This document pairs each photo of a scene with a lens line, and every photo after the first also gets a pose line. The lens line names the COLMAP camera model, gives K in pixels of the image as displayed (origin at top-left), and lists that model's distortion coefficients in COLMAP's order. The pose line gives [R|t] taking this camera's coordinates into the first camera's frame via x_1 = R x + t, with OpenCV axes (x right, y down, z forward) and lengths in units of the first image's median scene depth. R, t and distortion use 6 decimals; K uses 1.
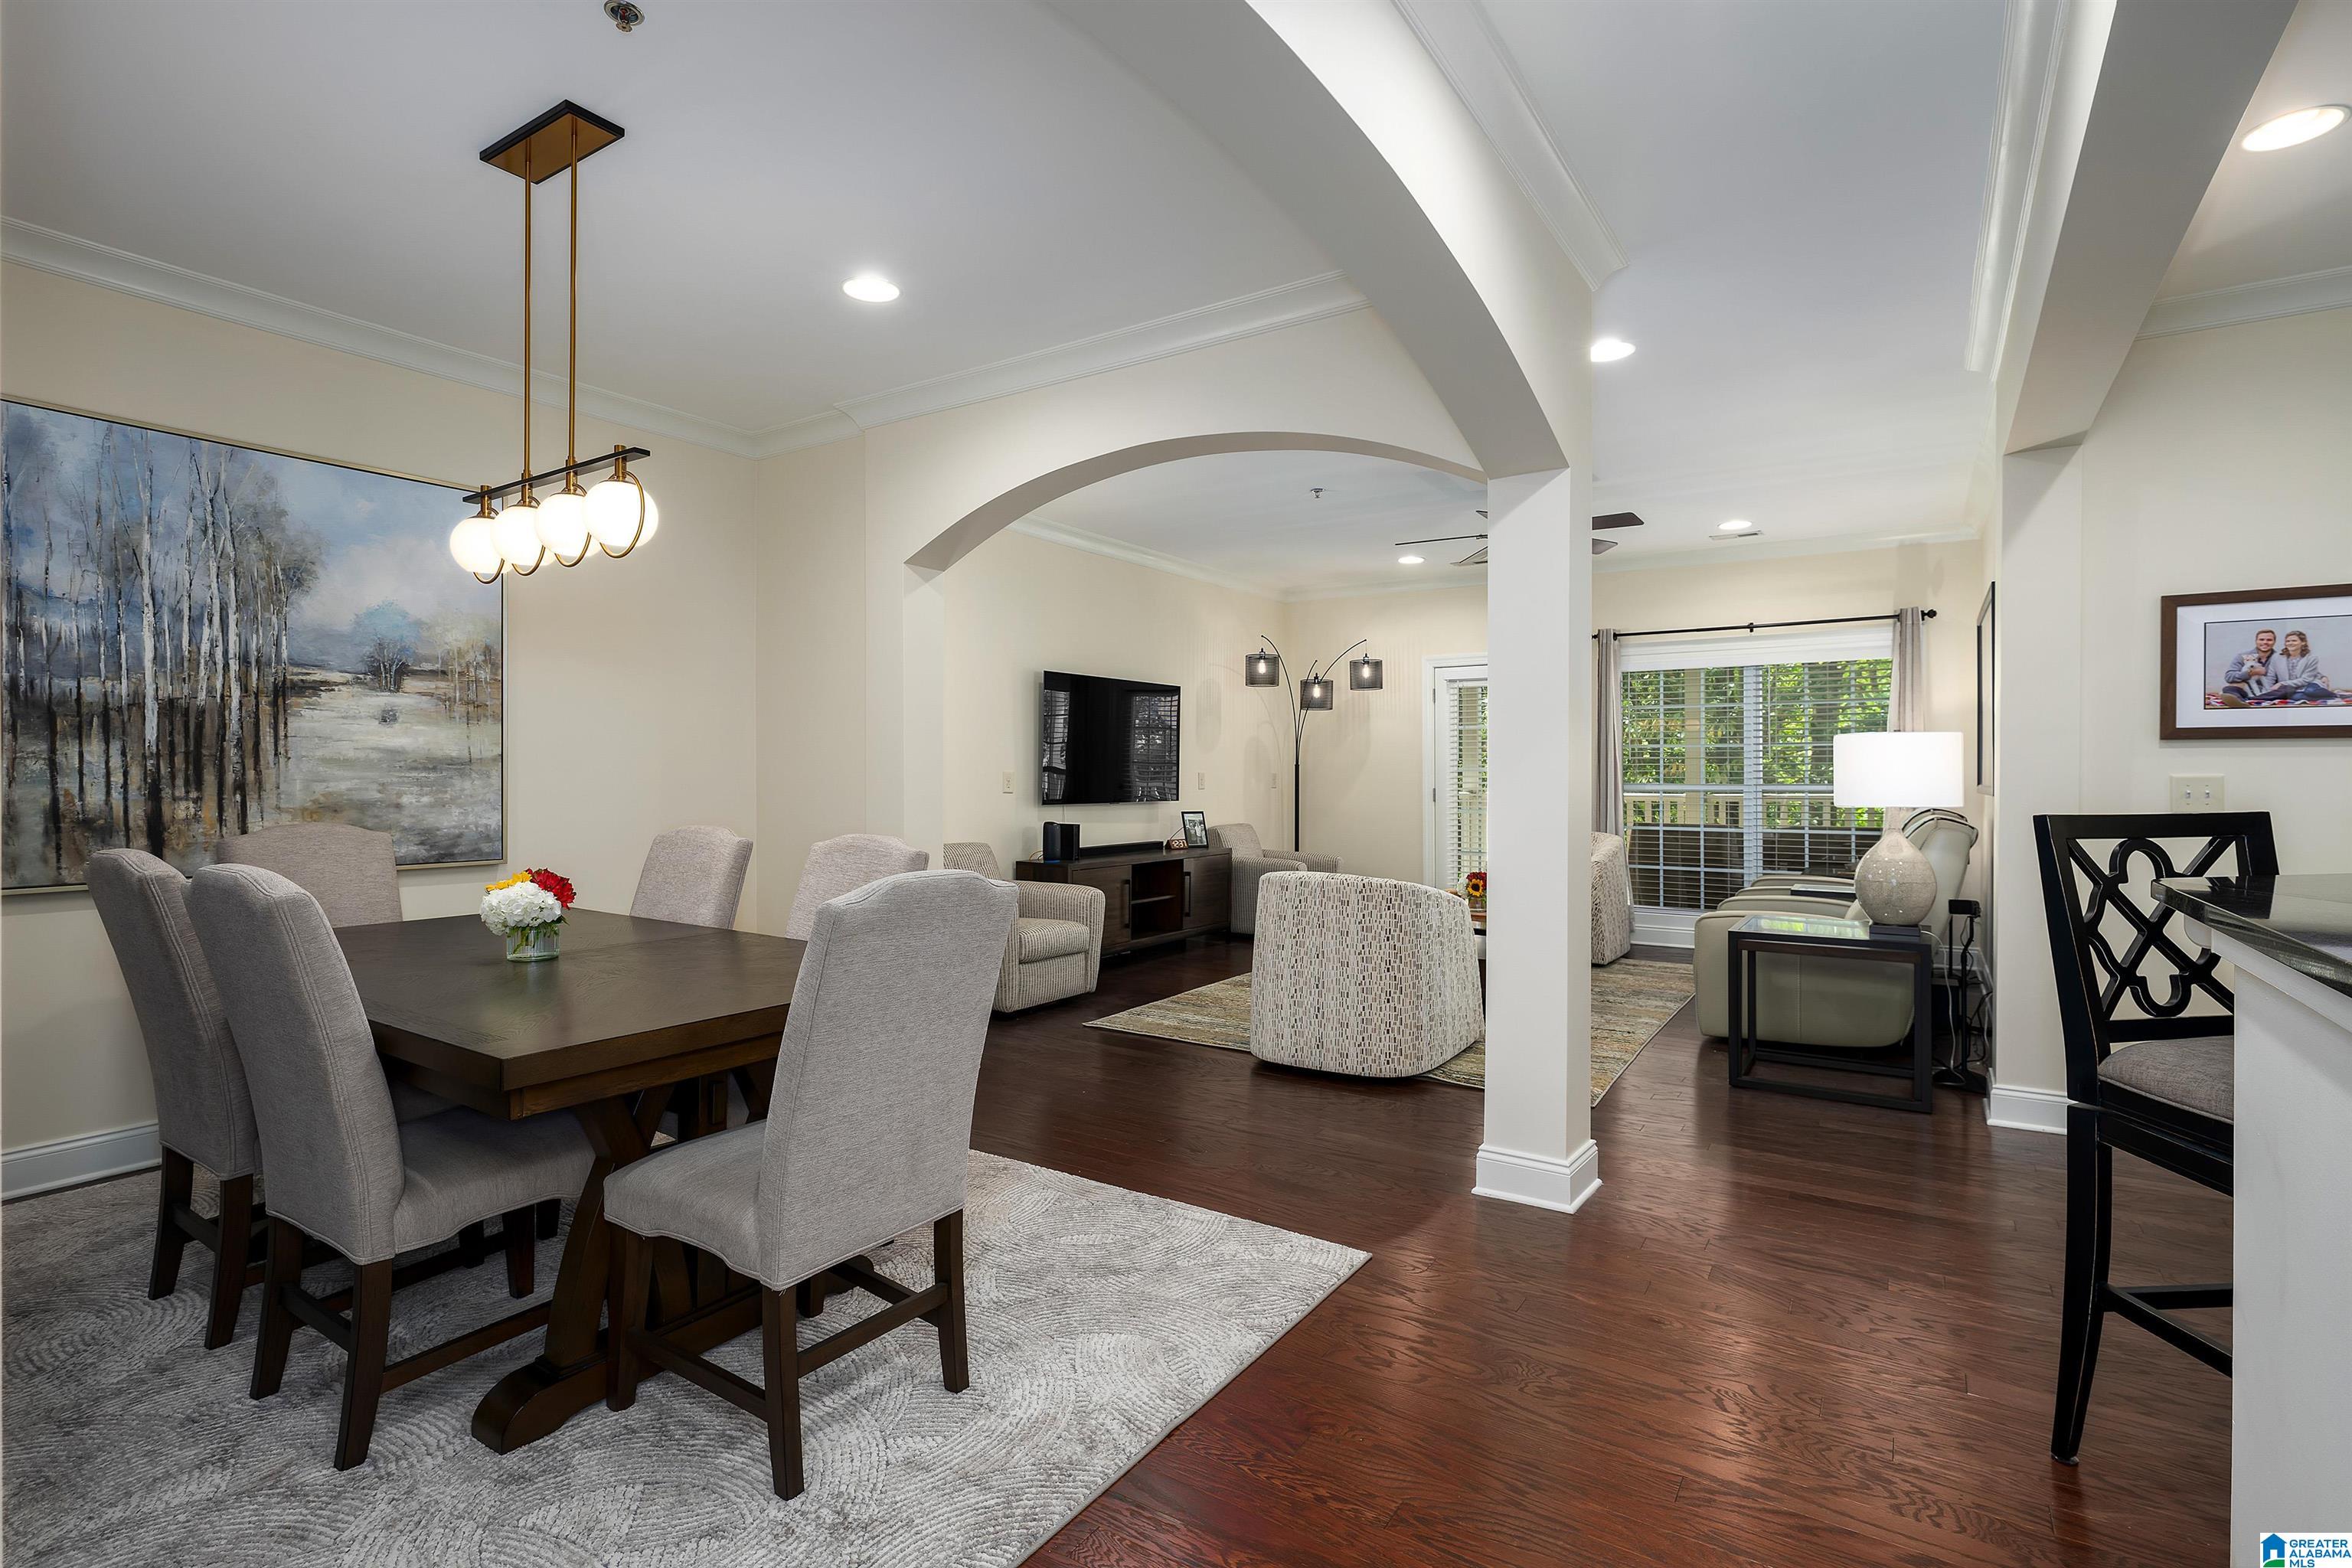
lens RADIAL K [[1130.8, 0, 1180.0], [0, 1130.8, 773.6], [0, 0, 1]] dist [0.003345, 0.000754]
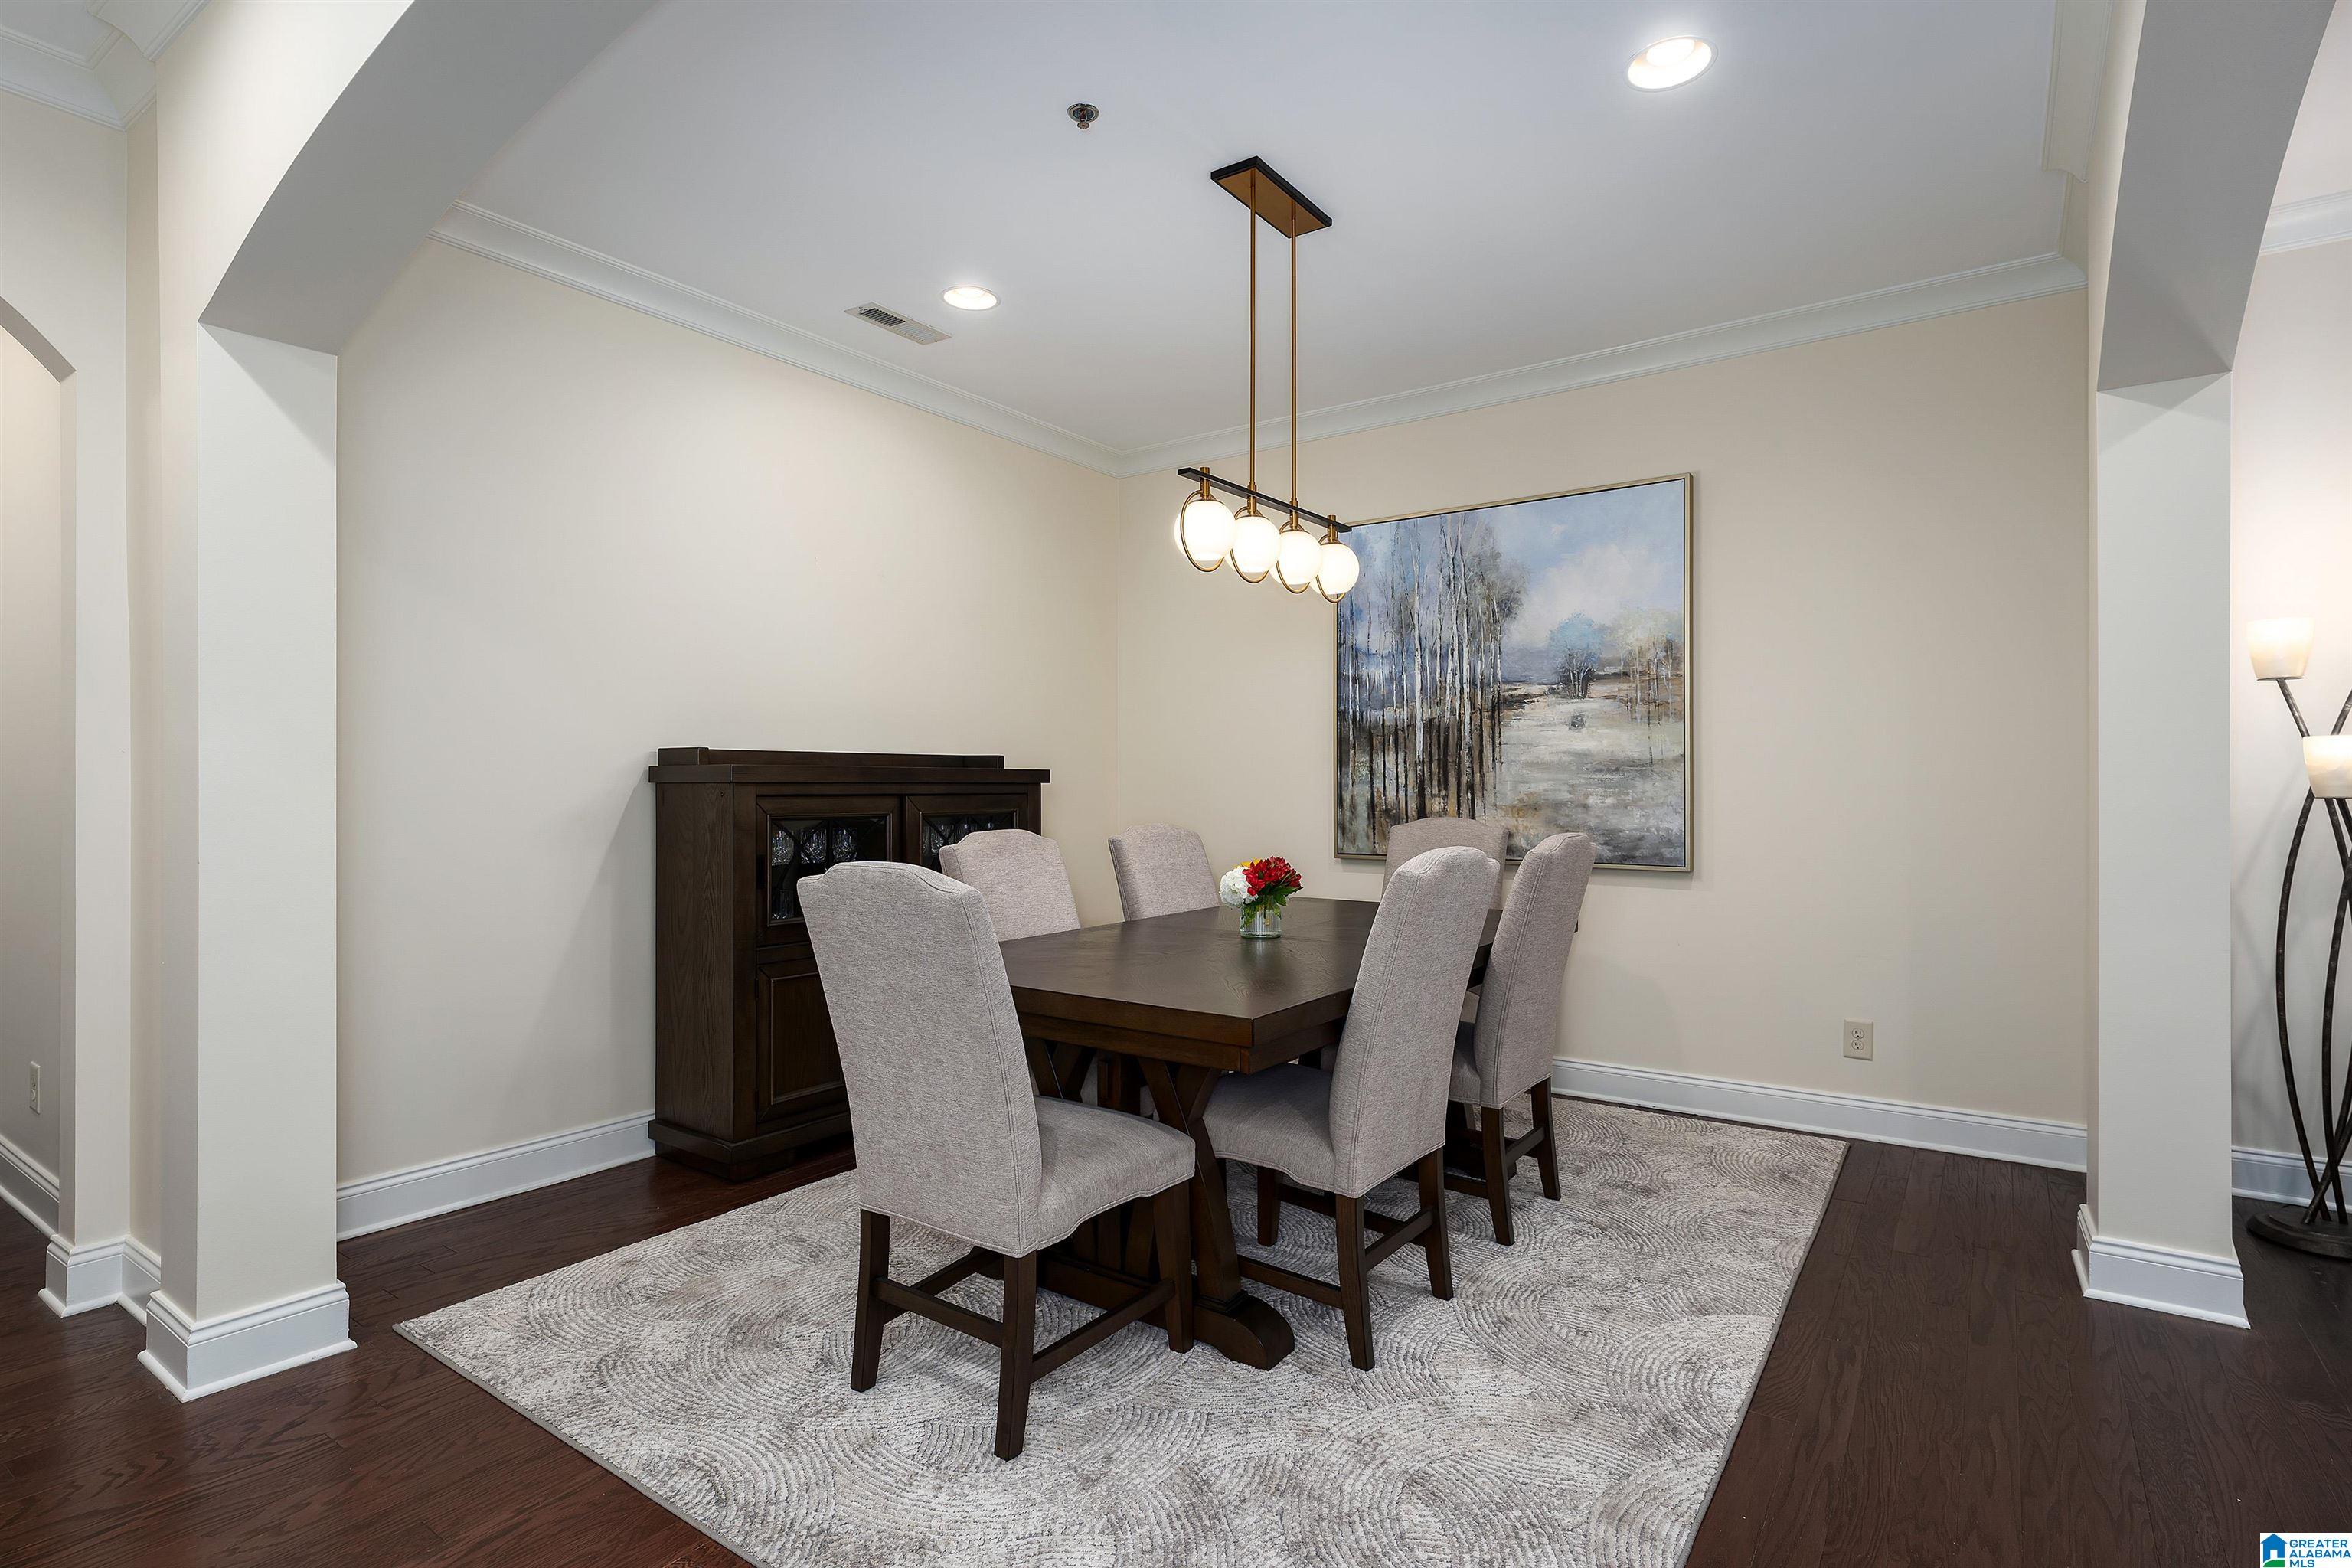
lens RADIAL K [[1174.5, 0, 1187.4], [0, 1174.5, 784.2], [0, 0, 1]] dist [0.002407, 0.000003]
pose [[-0.030062, -0.002242, -0.999546, 0.412163], [0.000116, 0.999997, -0.002246, 0.010502], [0.999548, -0.000184, -0.030061, 0.668512]]
